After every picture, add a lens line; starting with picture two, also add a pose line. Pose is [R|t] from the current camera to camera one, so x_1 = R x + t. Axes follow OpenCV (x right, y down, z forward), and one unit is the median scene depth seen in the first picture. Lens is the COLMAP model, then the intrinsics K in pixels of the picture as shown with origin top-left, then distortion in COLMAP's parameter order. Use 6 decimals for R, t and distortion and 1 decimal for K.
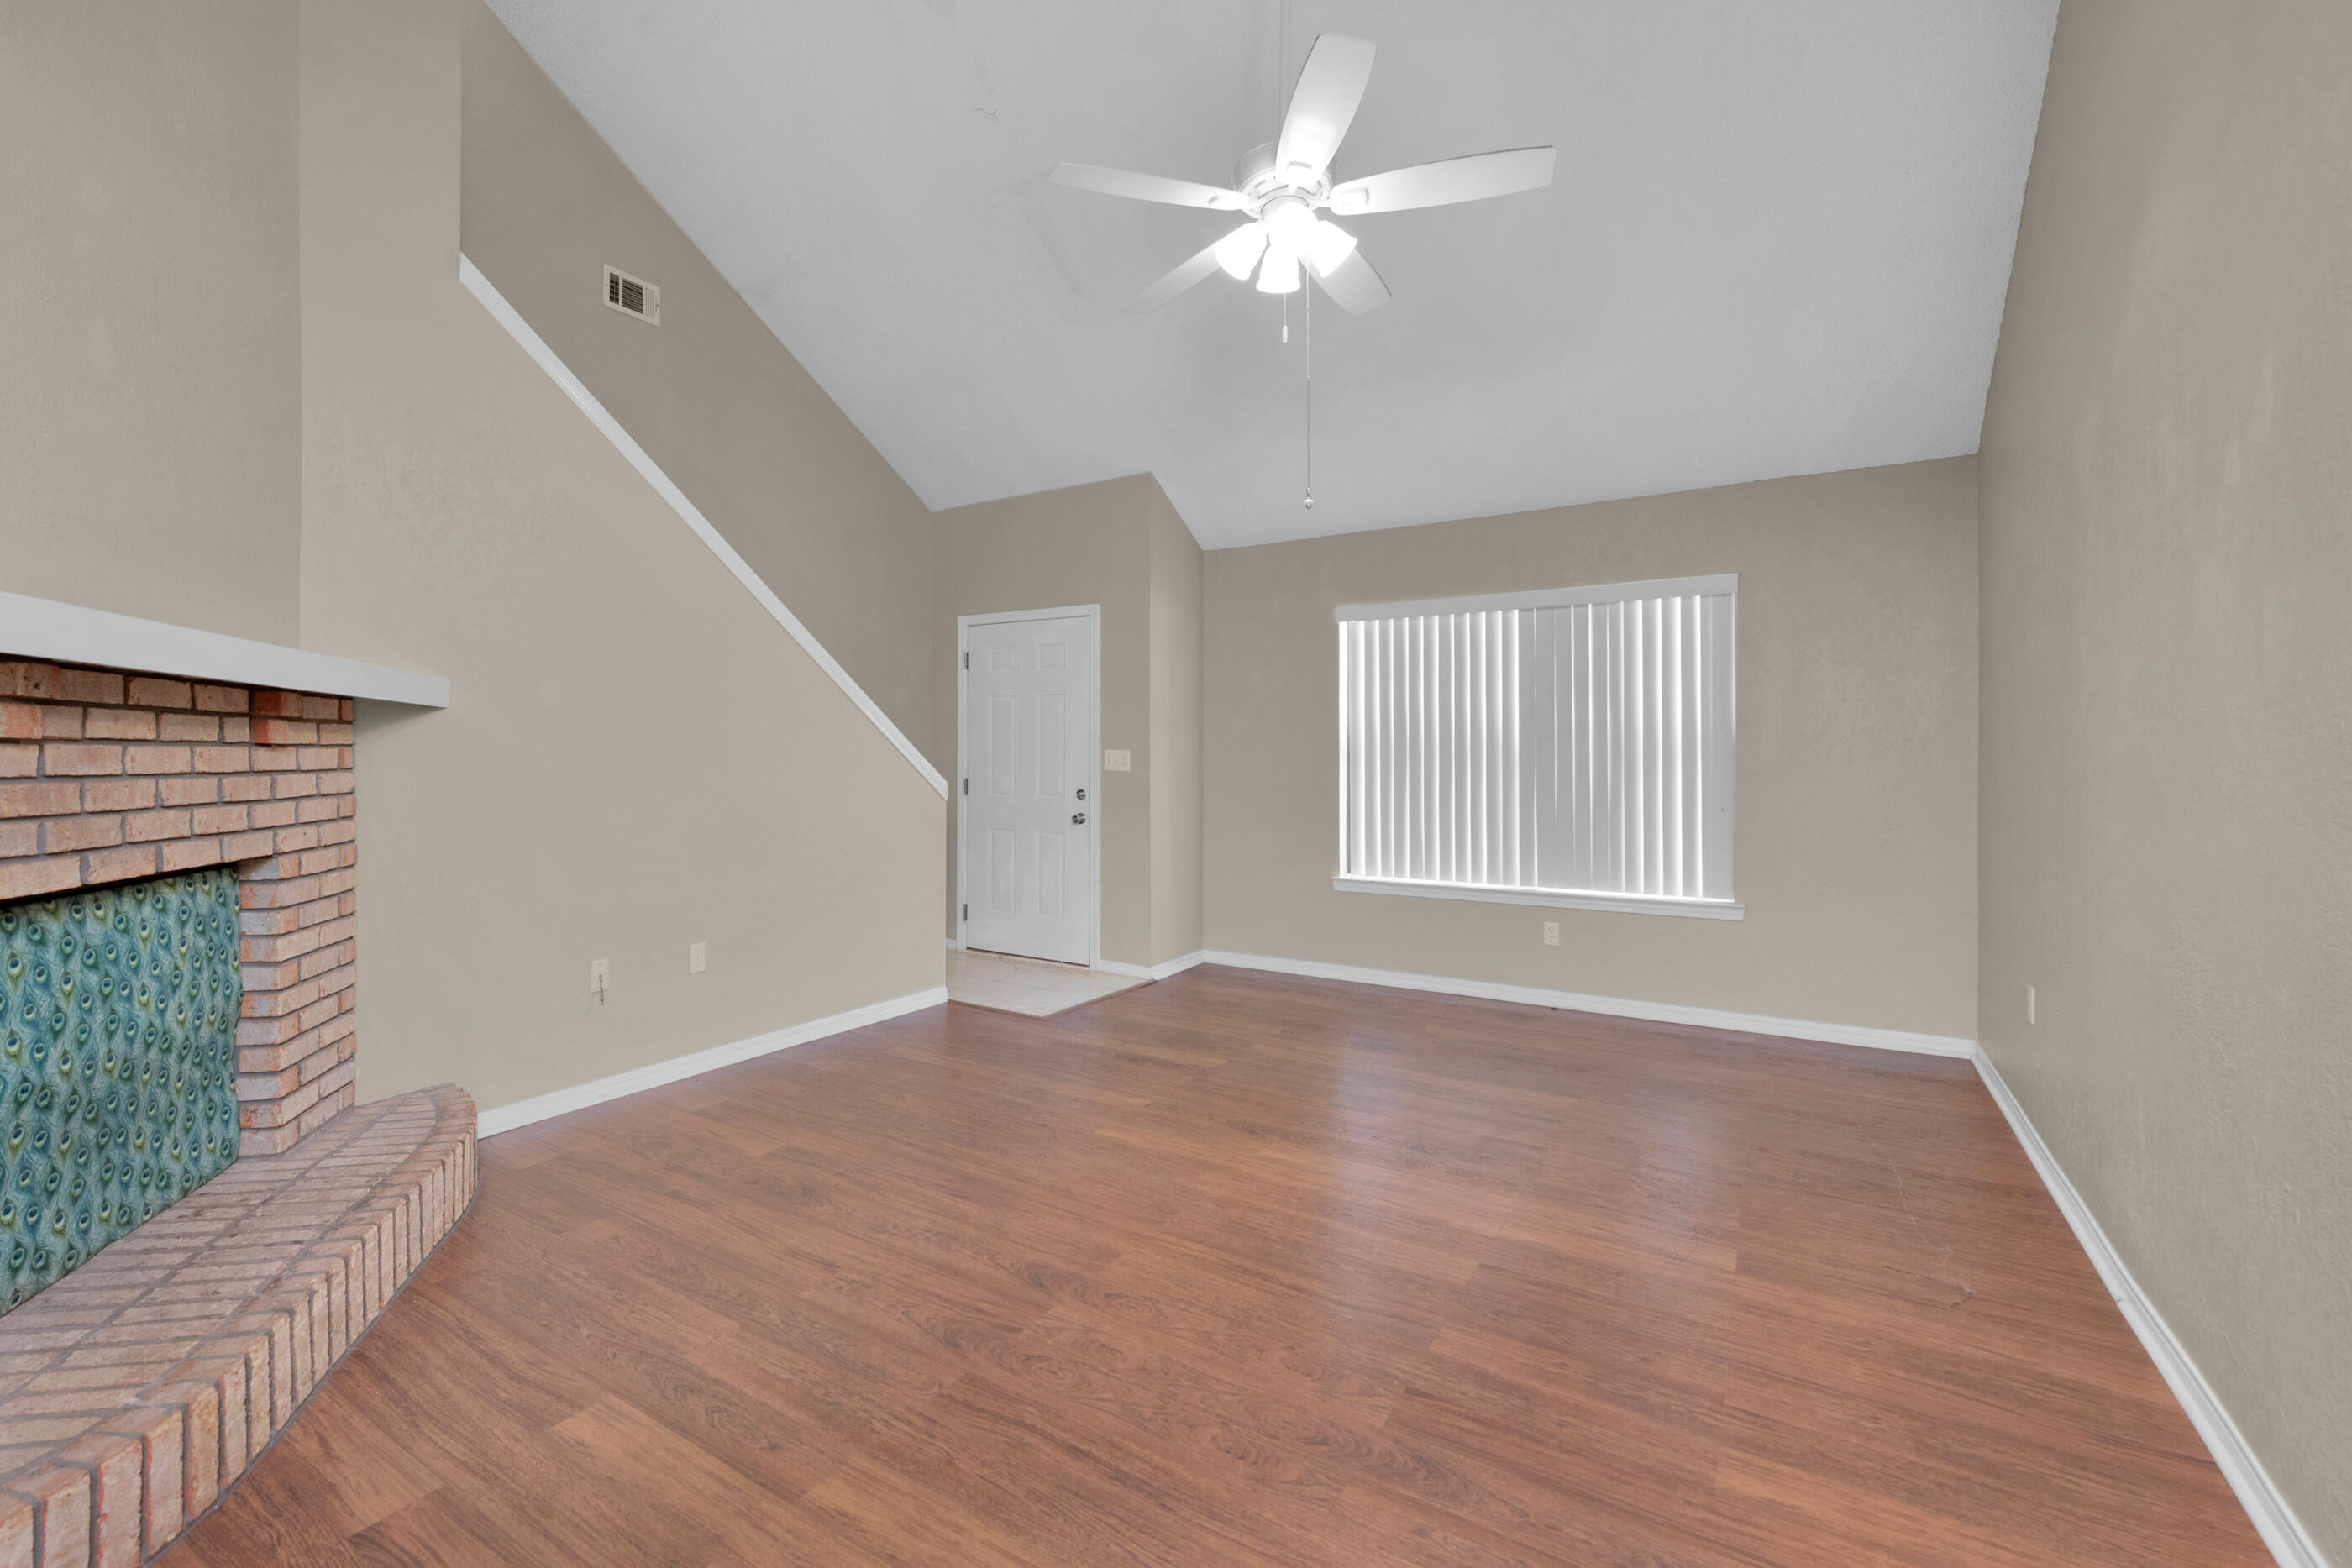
lens RADIAL K [[1022.9, 0, 1065.6], [0, 1022.9, 763.1], [0, 0, 1]] dist [0.003971, -0.003173]
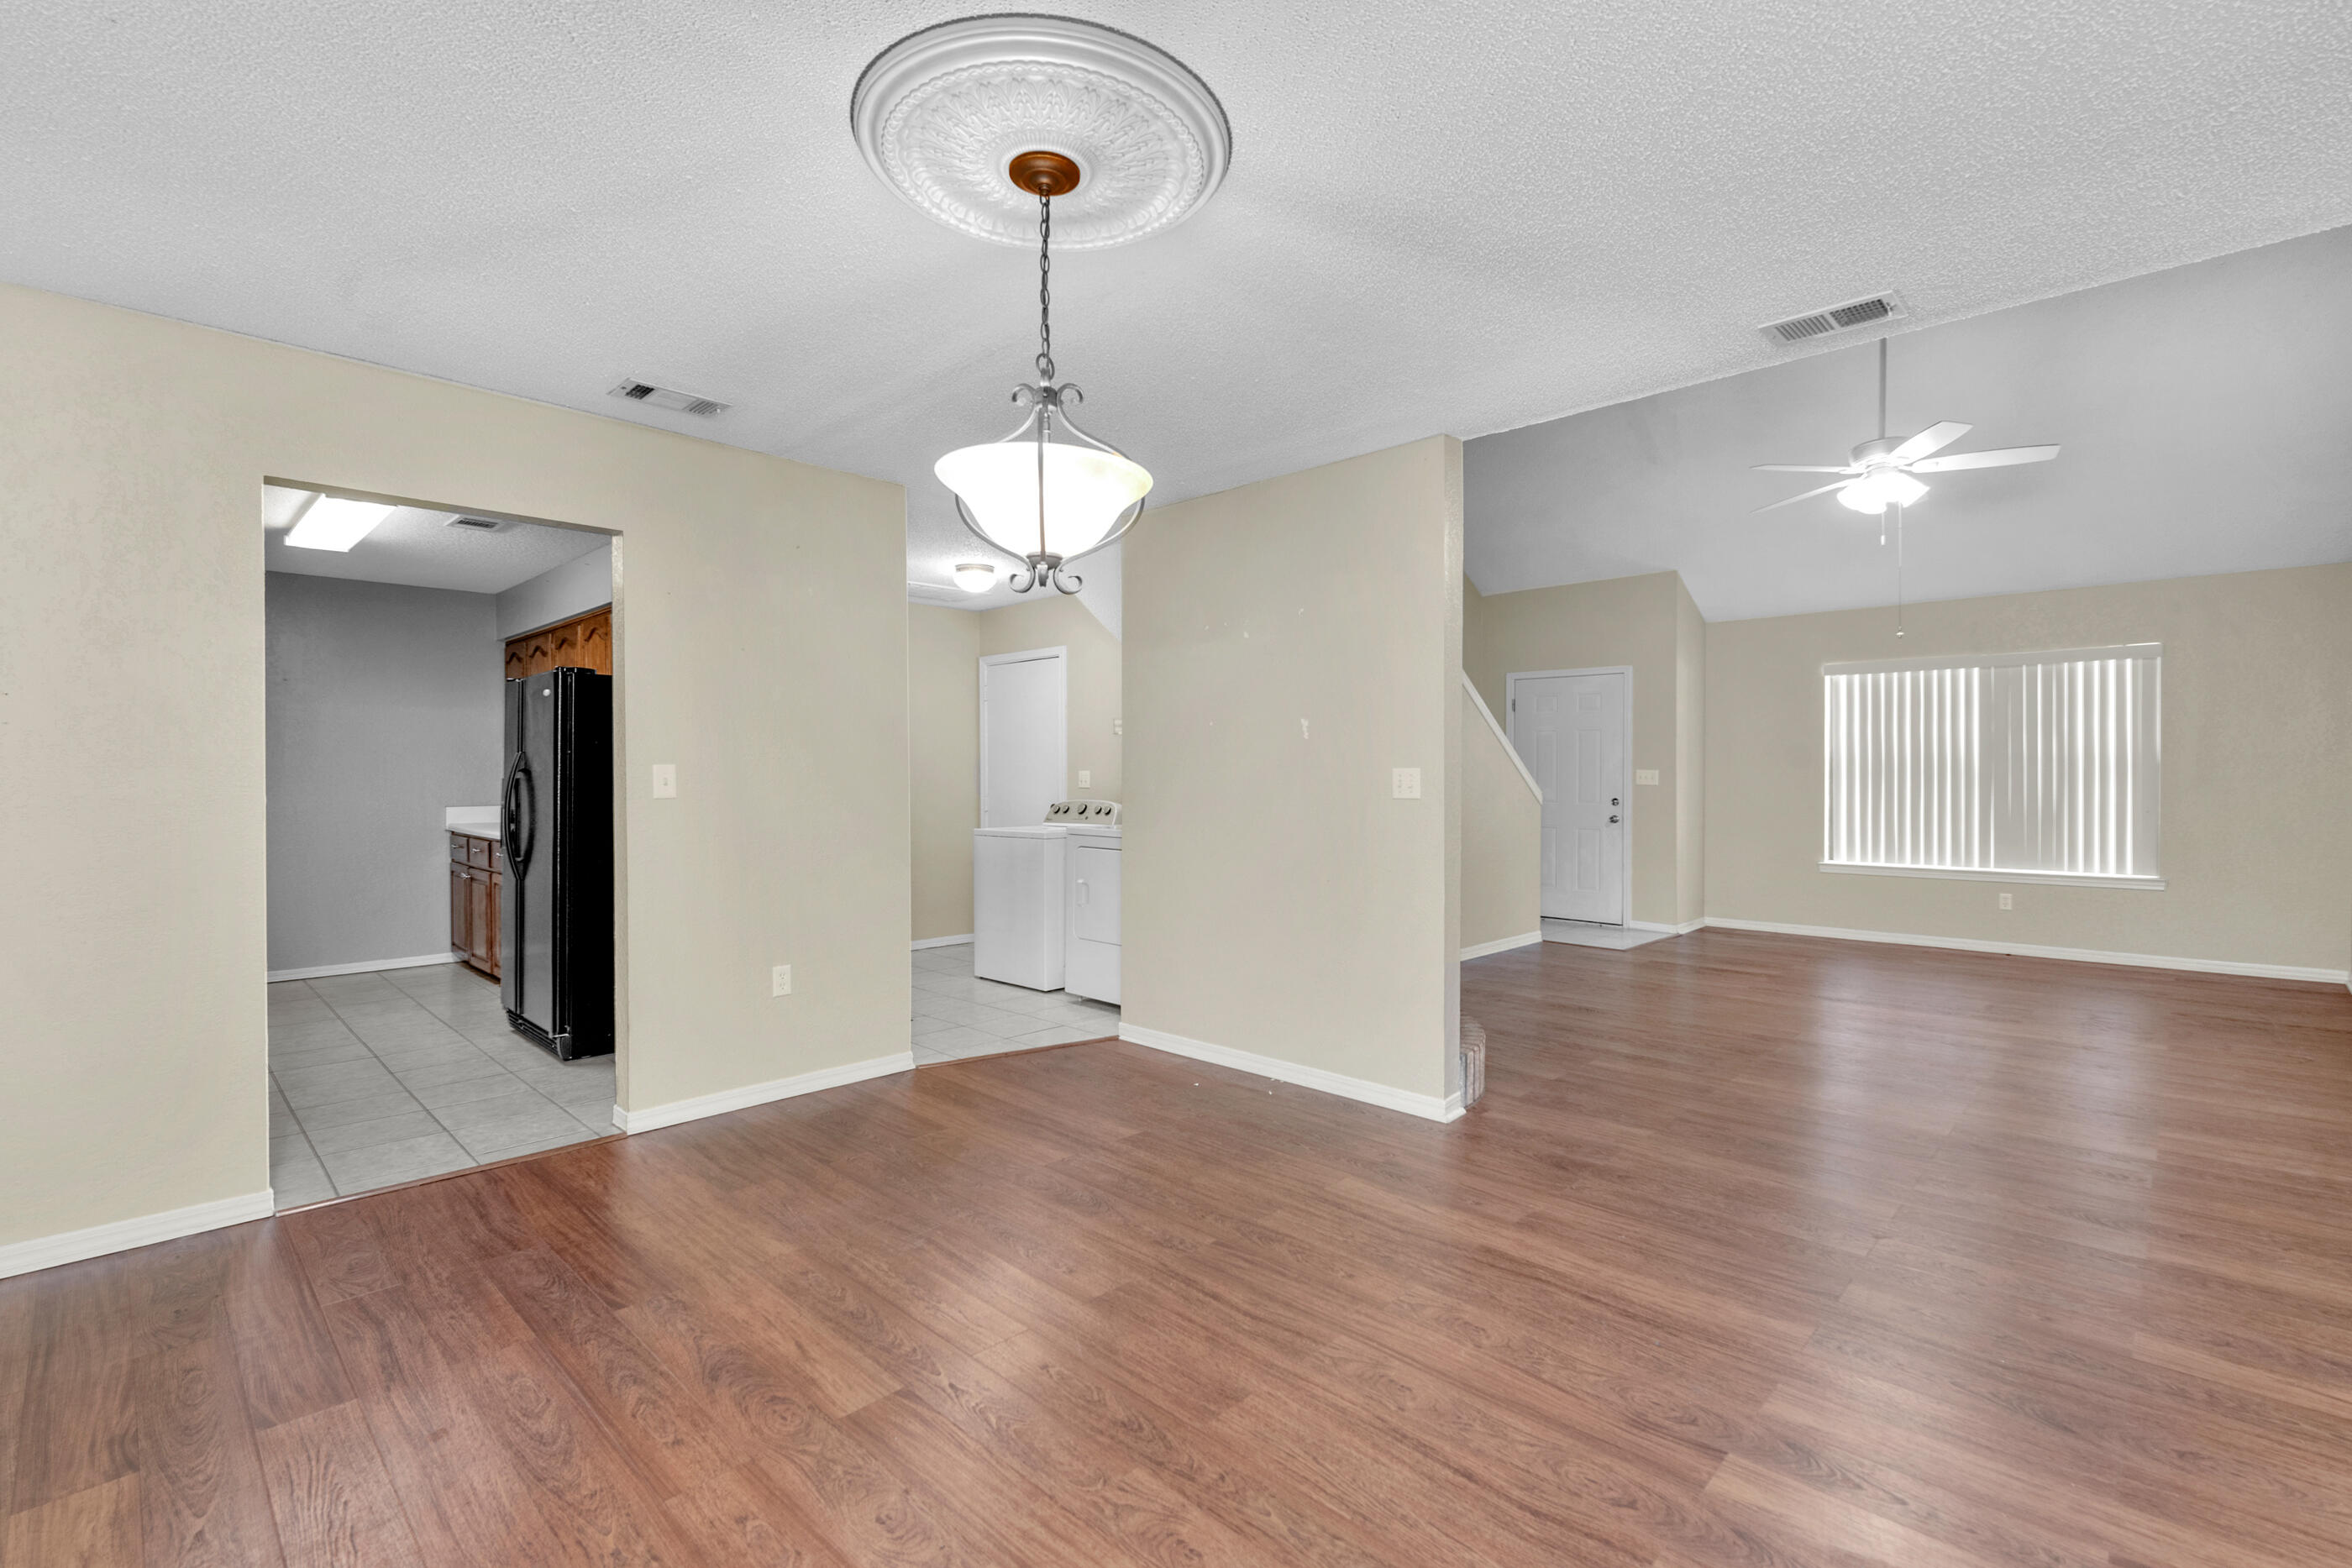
lens RADIAL K [[1022.9, 0, 1192.7], [0, 1022.9, 777.9], [0, 0, 1]] dist [0.003971, -0.003173]
pose [[0.986597, 0.001041, -0.163170, -0.360017], [-0.001404, 0.999997, -0.002111, 0.003388], [0.163167, 0.002312, 0.986596, -0.511994]]
